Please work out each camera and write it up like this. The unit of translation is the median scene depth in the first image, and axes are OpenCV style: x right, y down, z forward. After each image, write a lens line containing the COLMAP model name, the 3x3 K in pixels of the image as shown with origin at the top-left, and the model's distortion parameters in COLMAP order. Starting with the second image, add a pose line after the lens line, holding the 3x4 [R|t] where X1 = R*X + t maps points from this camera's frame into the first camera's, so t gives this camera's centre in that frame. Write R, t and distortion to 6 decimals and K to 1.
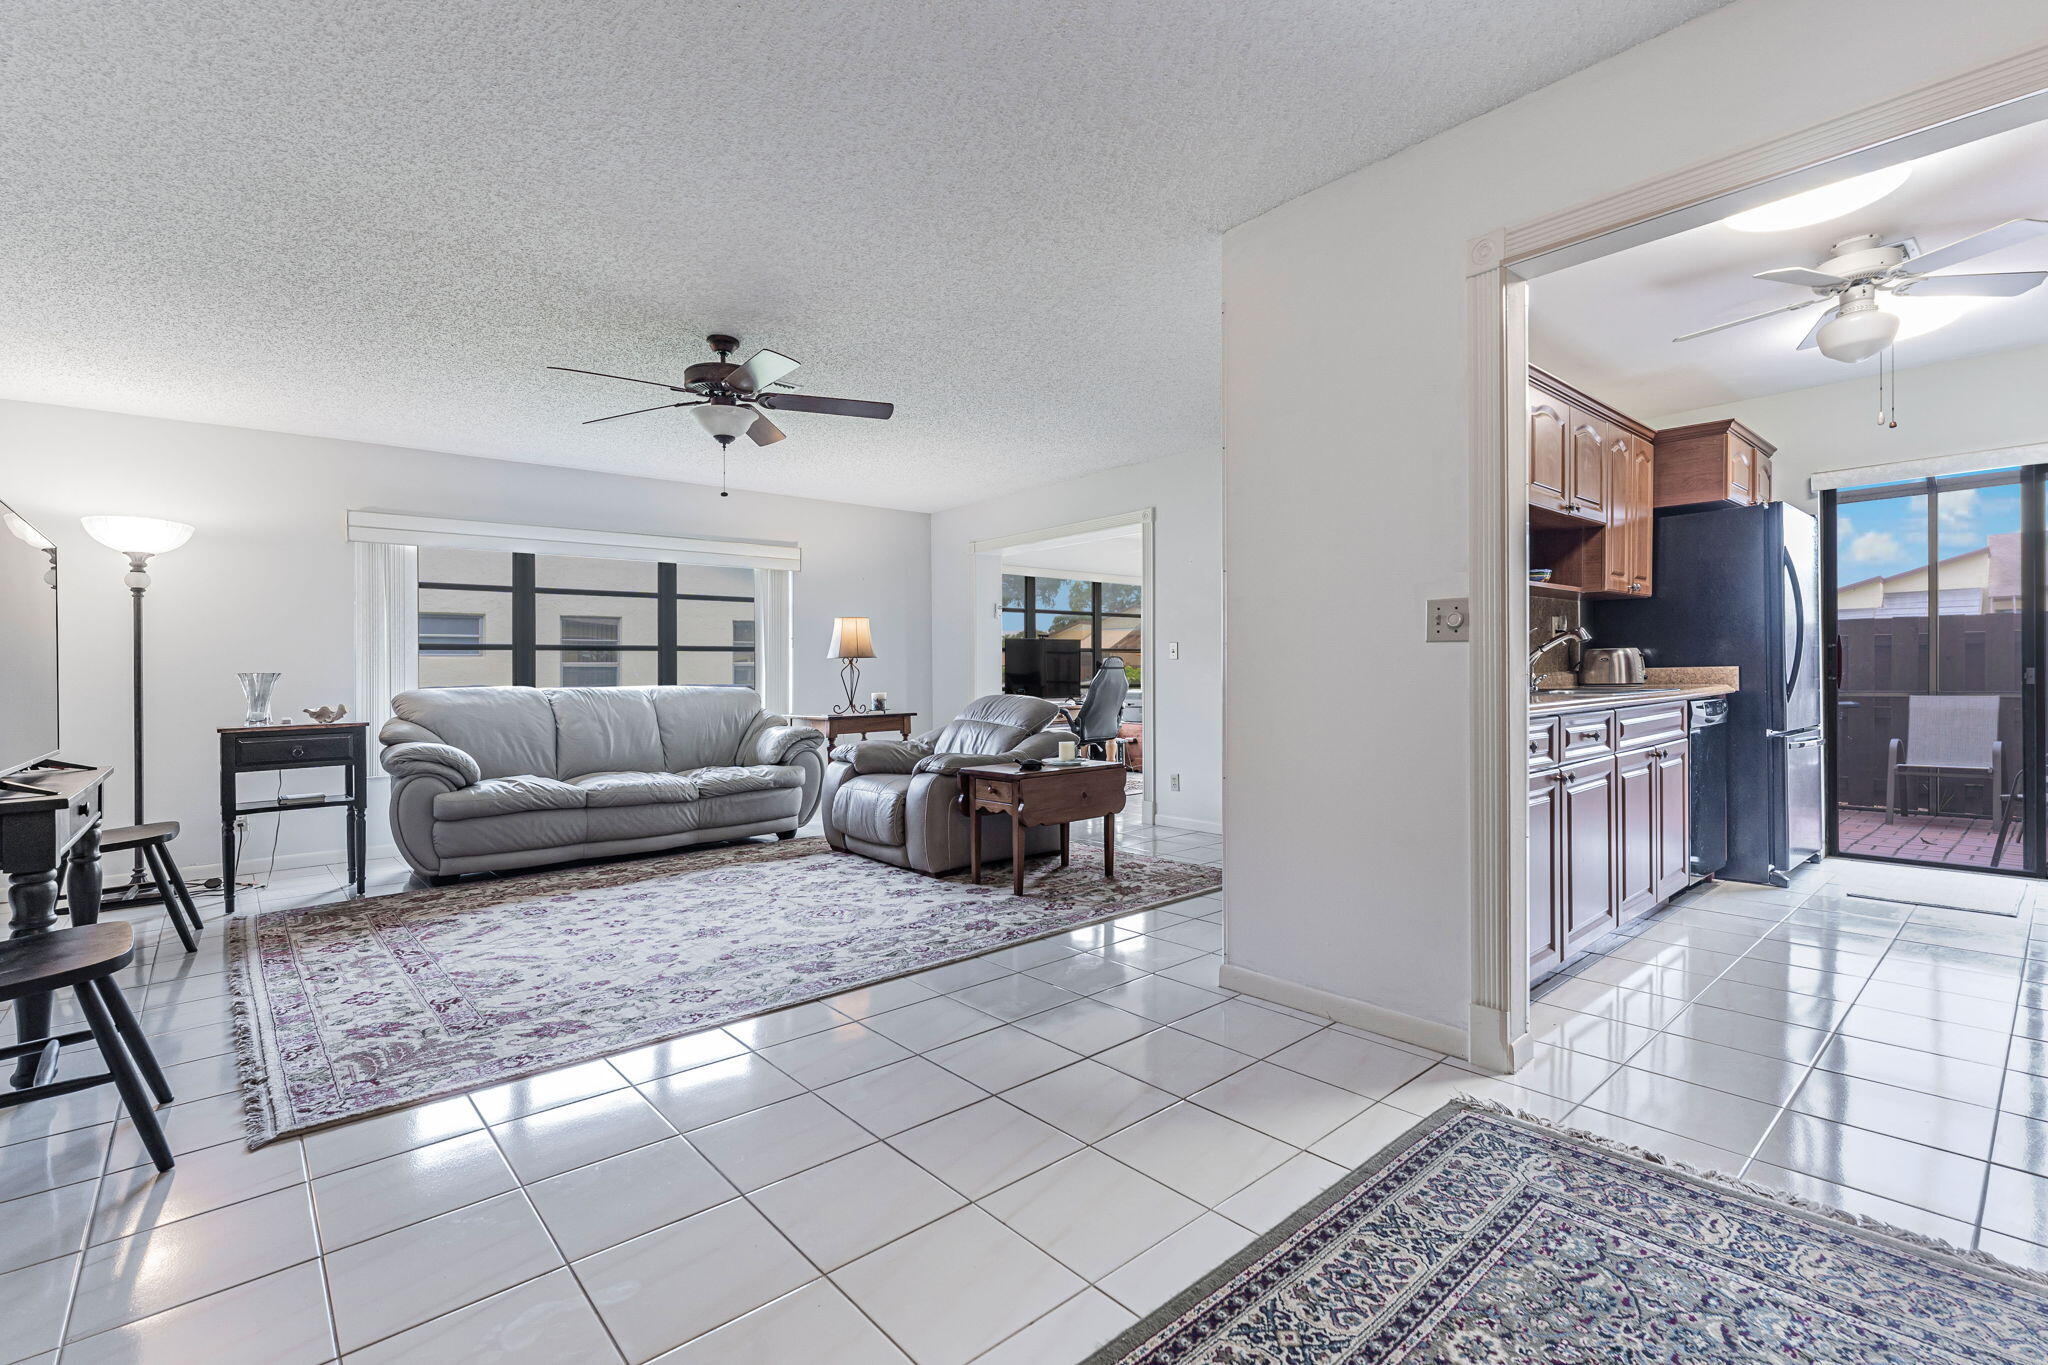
lens RADIAL K [[930.8, 0, 1013.4], [0, 930.8, 657.6], [0, 0, 1]] dist [-0.013660, 0.000552]
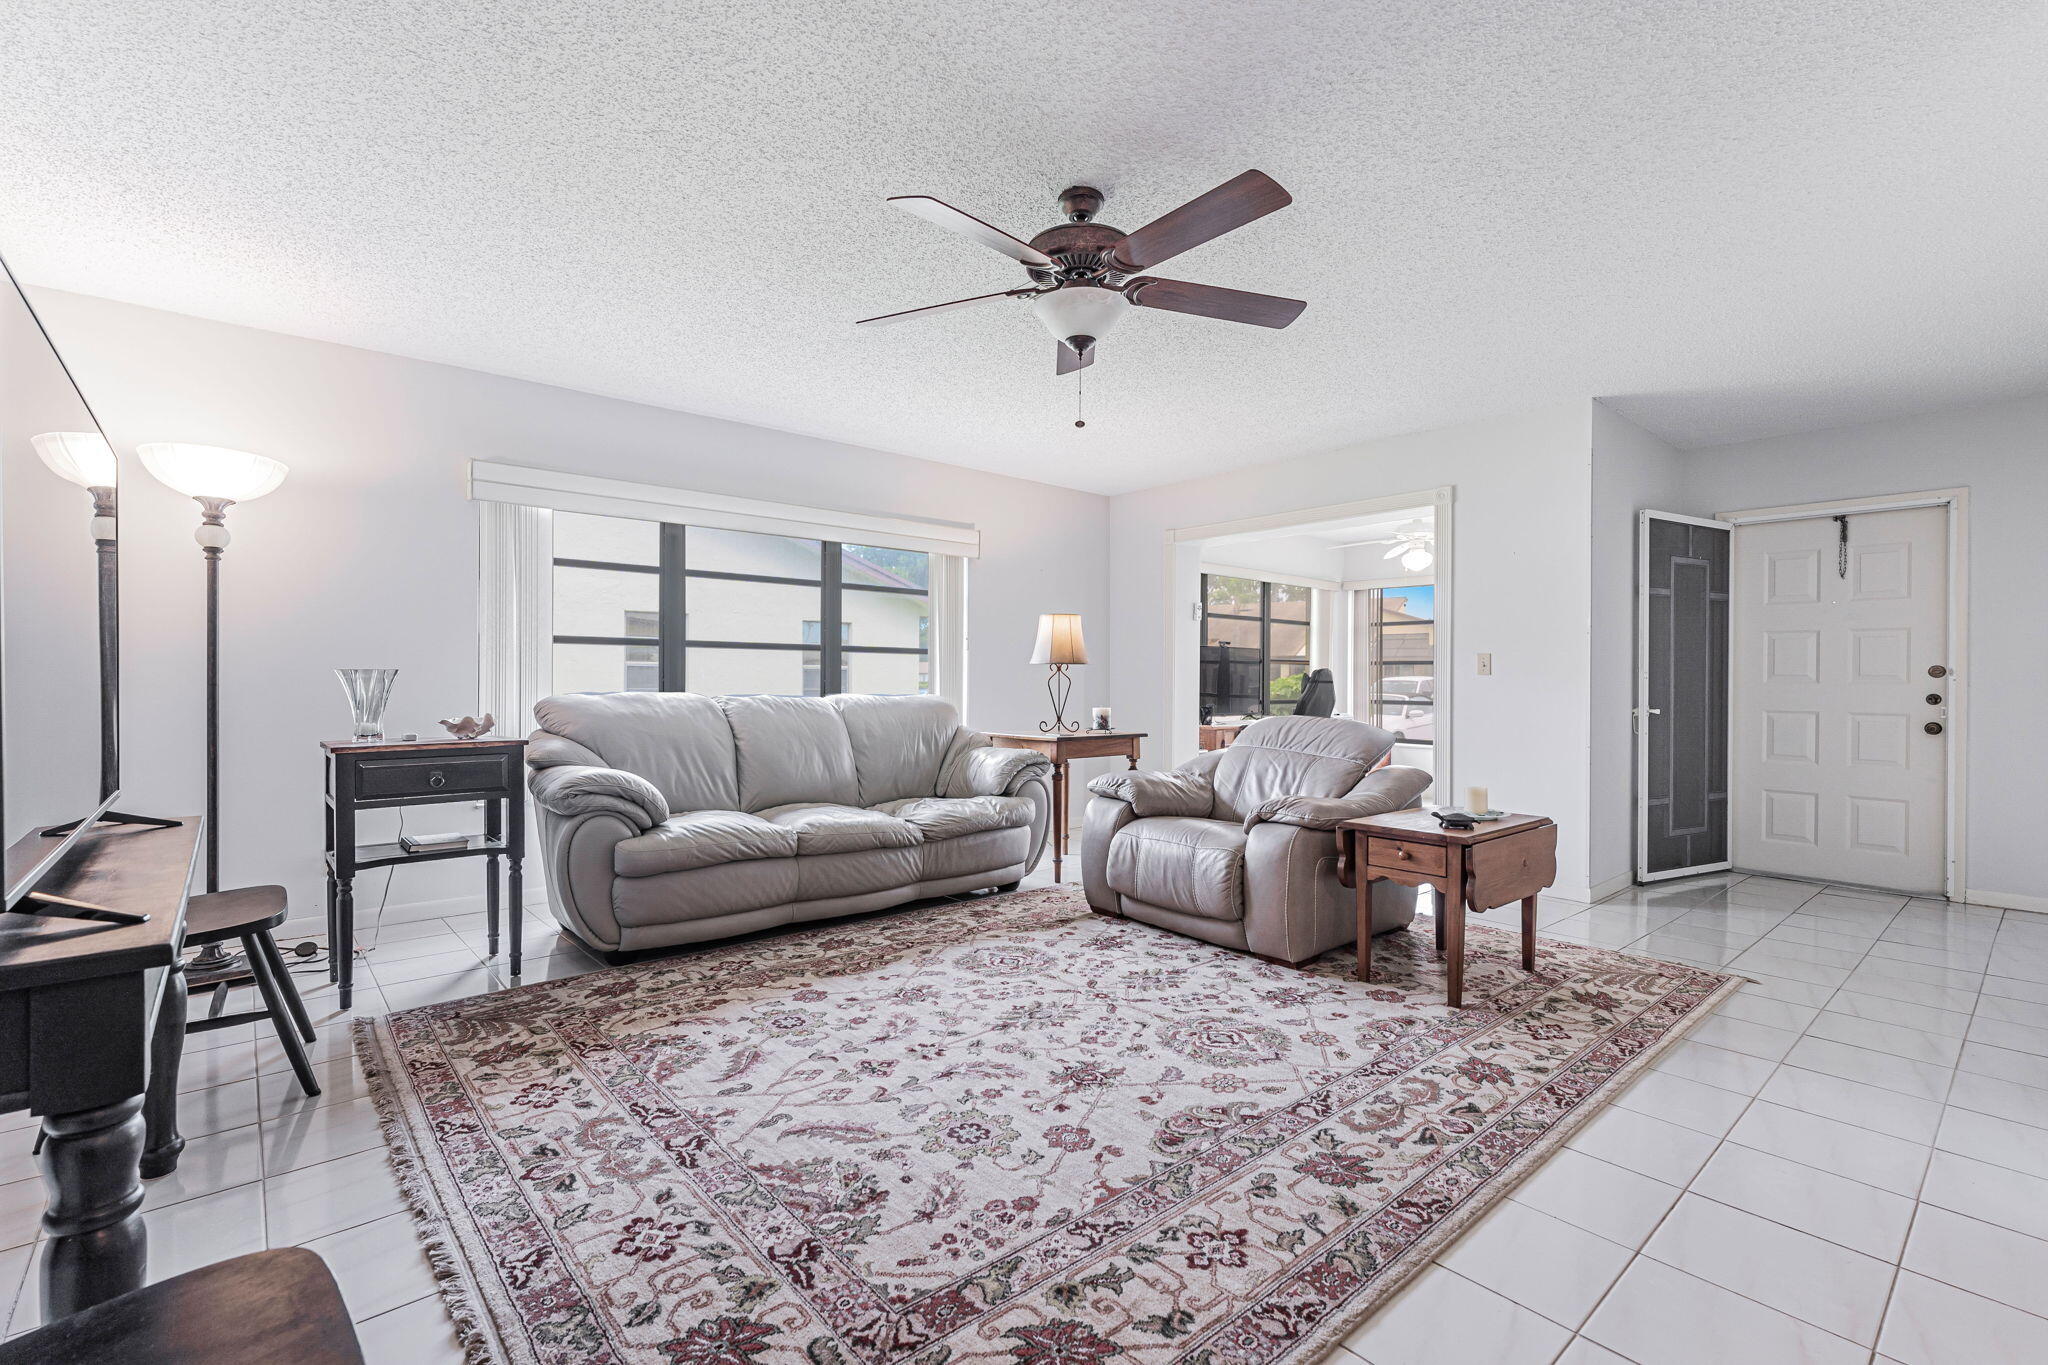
lens RADIAL K [[920.4, 0, 1008.7], [0, 920.4, 678.0], [0, 0, 1]] dist [-0.011059, -0.000351]
pose [[0.999693, 0.022906, -0.009452, -0.314840], [-0.022747, 0.999603, 0.016623, 0.000848], [0.009829, -0.016403, 0.999817, 0.284242]]
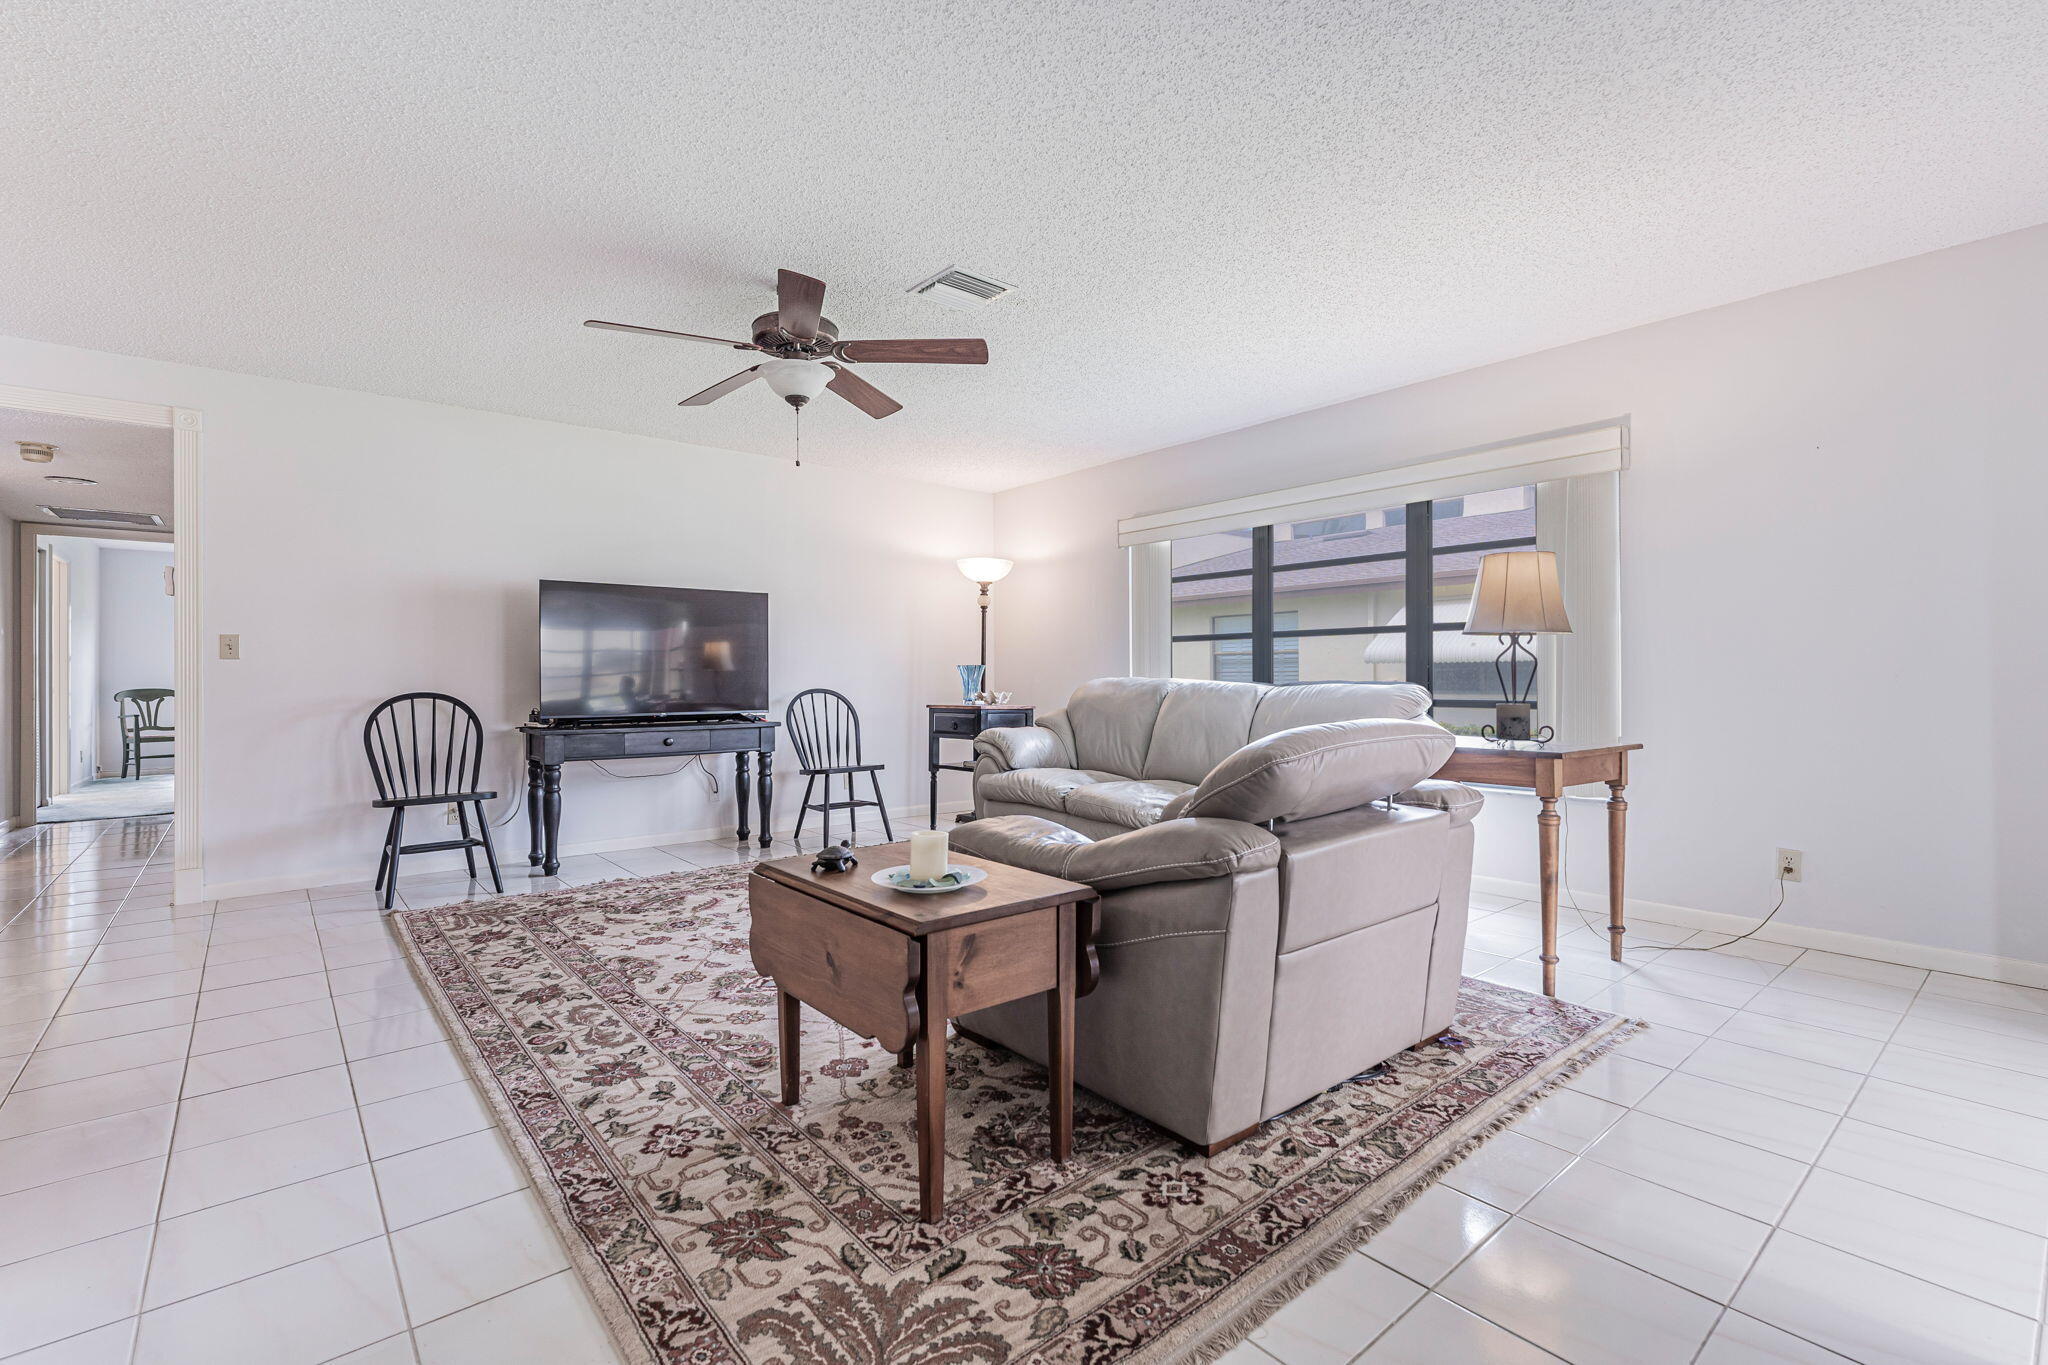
lens RADIAL K [[904.0, 0, 1024.0], [0, 904.0, 682.5], [0, 0, 1]] dist [-0.000125, 0.000044]
pose [[-0.012516, 0.025840, -0.999588, 0.476319], [0.019240, 0.999487, 0.025597, 0.009328], [0.999737, -0.018912, -0.013007, 1.078090]]
